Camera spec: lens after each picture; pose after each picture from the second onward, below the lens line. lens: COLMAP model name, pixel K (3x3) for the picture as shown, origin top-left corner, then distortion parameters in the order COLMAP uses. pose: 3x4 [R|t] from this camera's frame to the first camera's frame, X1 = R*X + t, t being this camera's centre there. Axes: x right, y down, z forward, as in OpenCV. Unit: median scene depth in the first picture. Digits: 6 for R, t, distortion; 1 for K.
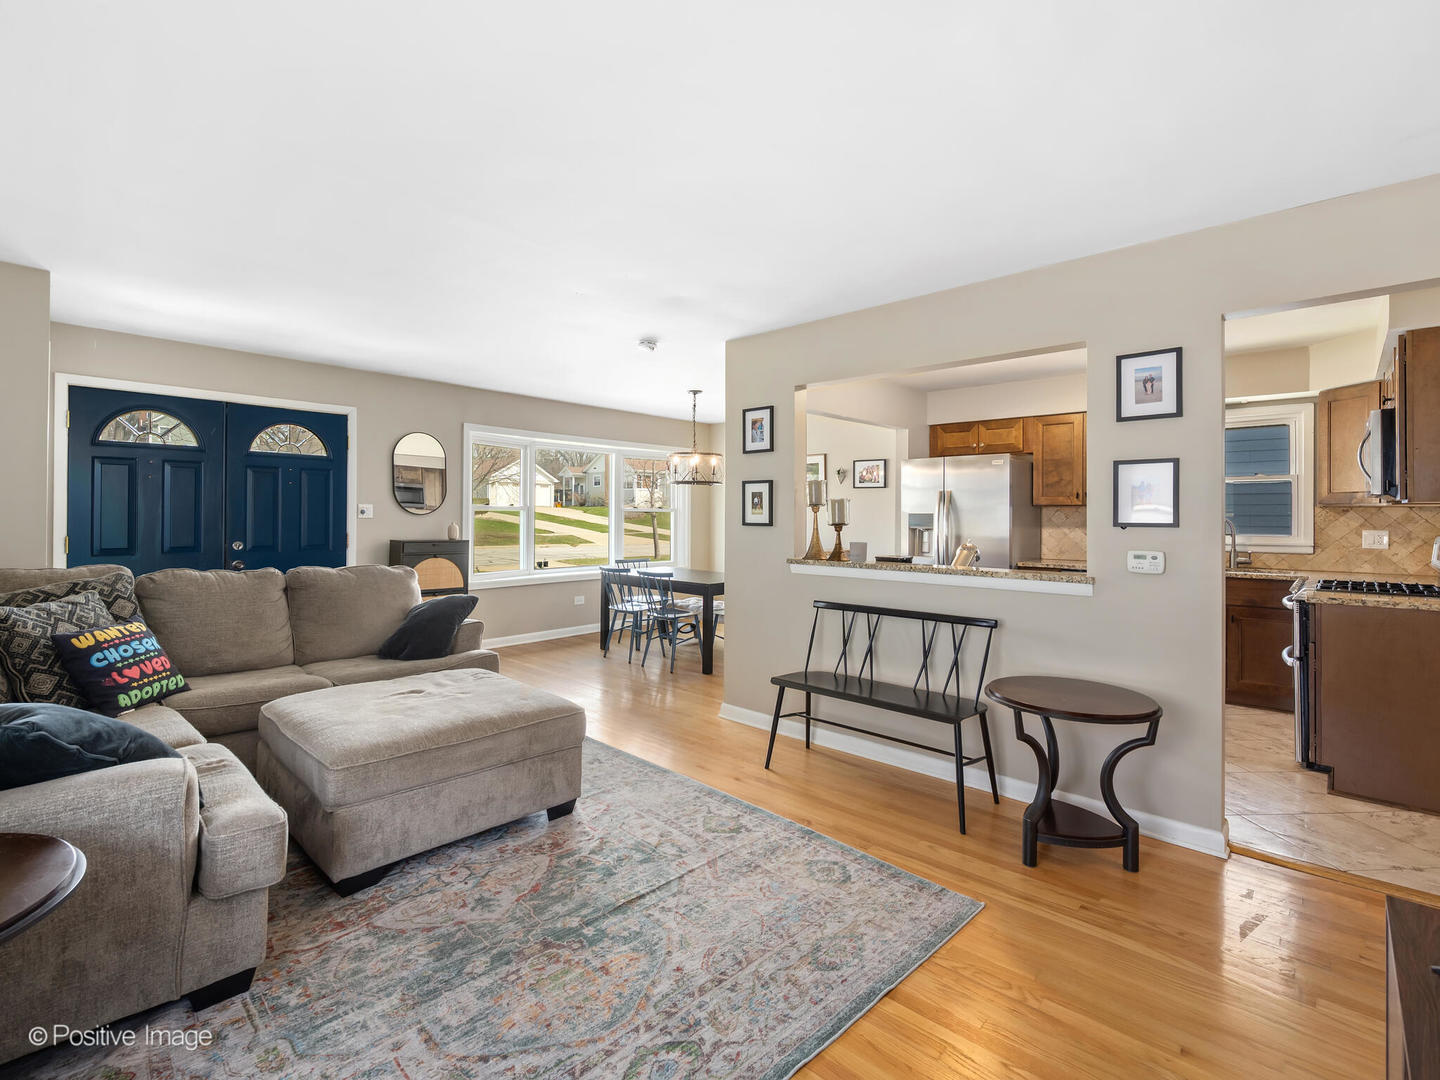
lens RADIAL K [[655.9, 0, 706.6], [0, 655.9, 518.6], [0, 0, 1]] dist [0.001846, -0.000041]
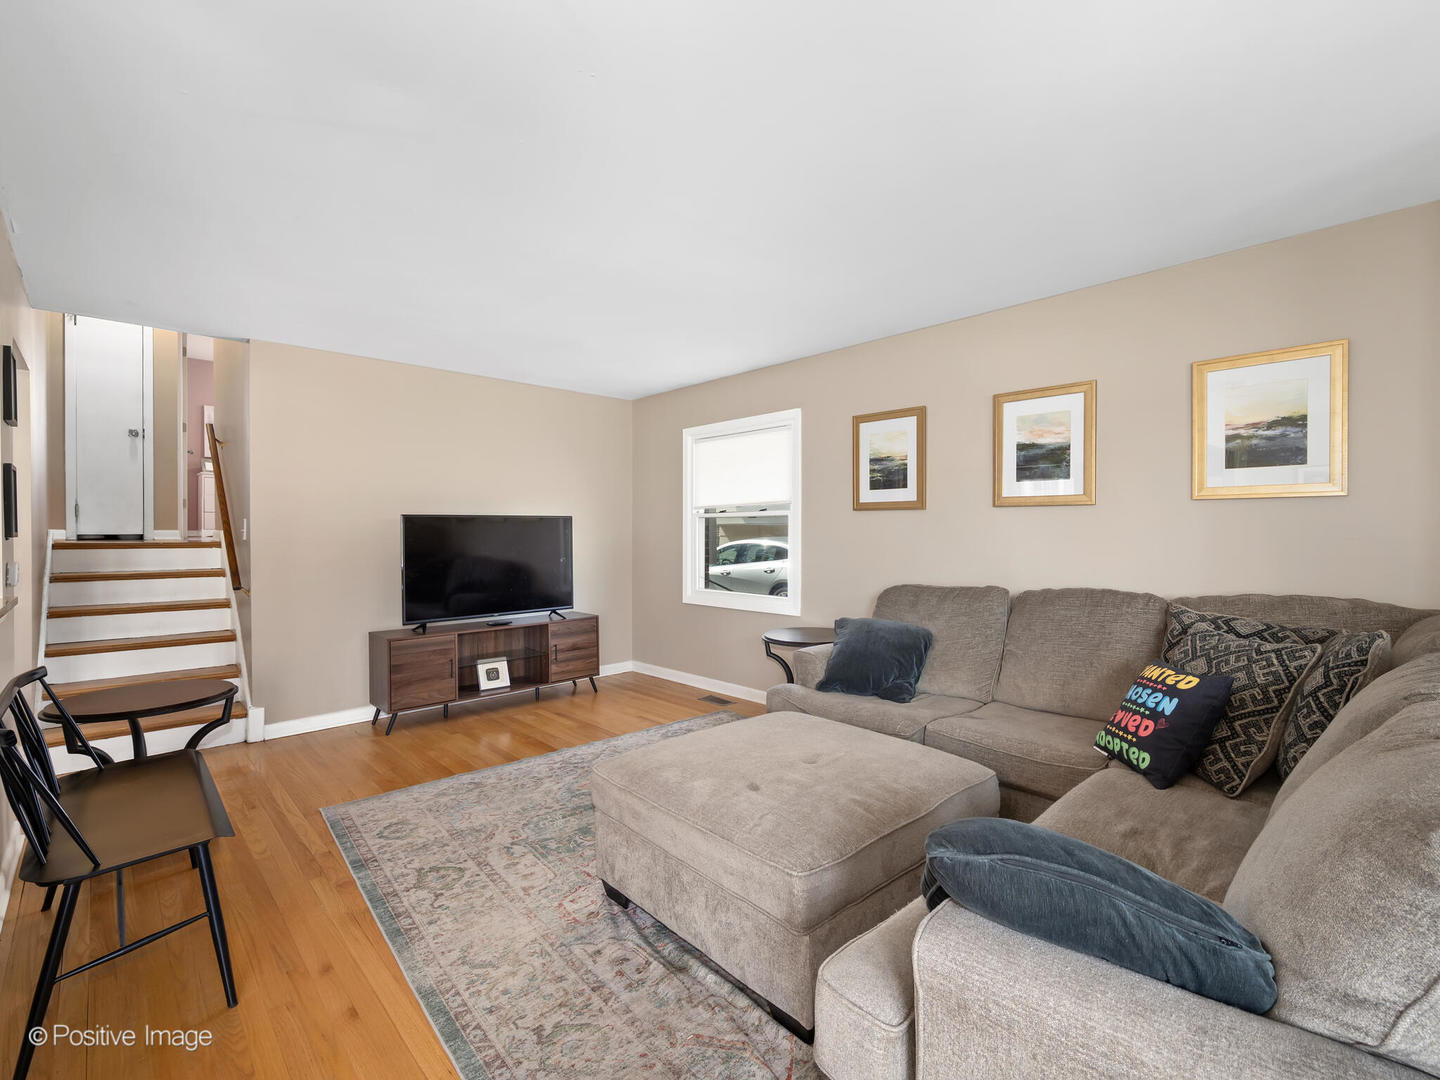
lens RADIAL K [[655.9, 0, 718.3], [0, 655.9, 535.8], [0, 0, 1]] dist [0.001846, -0.000041]
pose [[-0.996754, -0.005601, 0.080317, -0.491861], [-0.005154, 0.999970, 0.005770, -0.000420], [-0.080347, 0.005337, -0.996753, 2.180580]]
